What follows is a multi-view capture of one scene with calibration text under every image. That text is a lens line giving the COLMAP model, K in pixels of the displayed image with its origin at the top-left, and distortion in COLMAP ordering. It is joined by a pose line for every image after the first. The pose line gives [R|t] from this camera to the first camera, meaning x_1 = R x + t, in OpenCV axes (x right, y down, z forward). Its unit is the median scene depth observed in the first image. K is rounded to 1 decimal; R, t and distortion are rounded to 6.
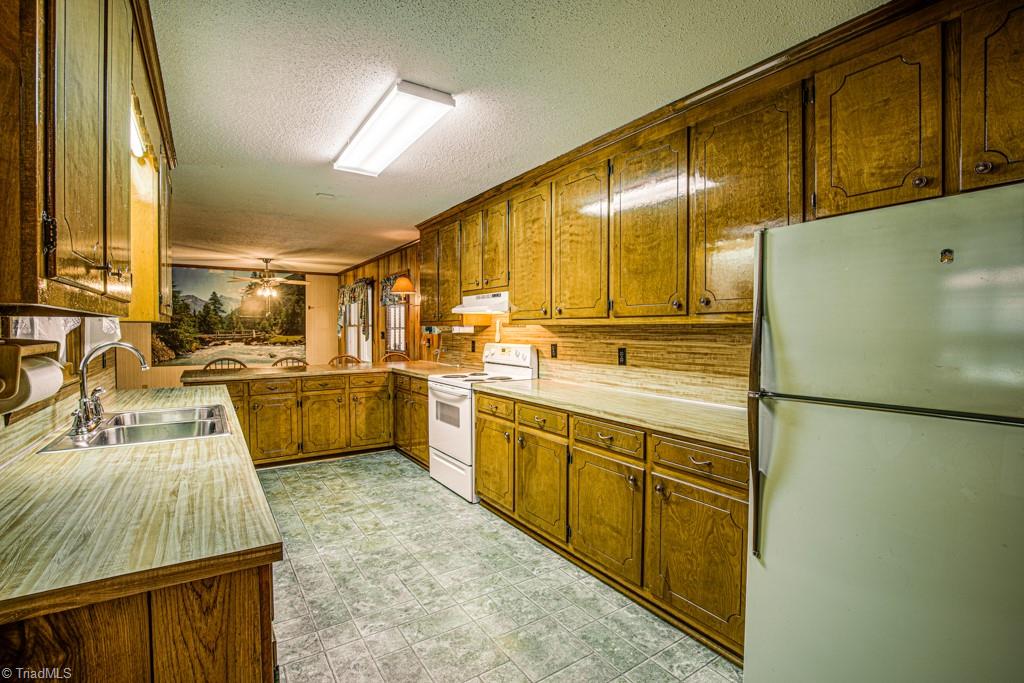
lens RADIAL K [[467.2, 0, 515.4], [0, 467.2, 341.4], [0, 0, 1]] dist [-0.028901, 0.001794]
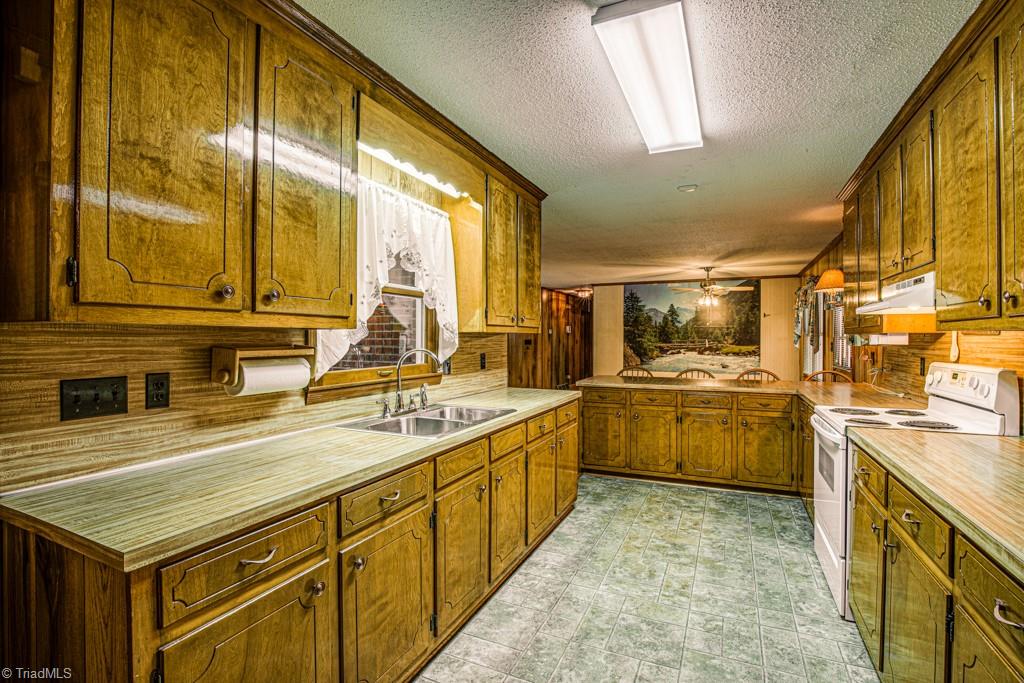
lens RADIAL K [[467.2, 0, 513.7], [0, 467.2, 341.0], [0, 0, 1]] dist [-0.028901, 0.001794]
pose [[0.526953, 0.003490, -0.849888, 0.147156], [-0.022104, 0.999710, -0.009600, -0.005704], [0.849607, 0.023845, 0.526877, 0.228314]]
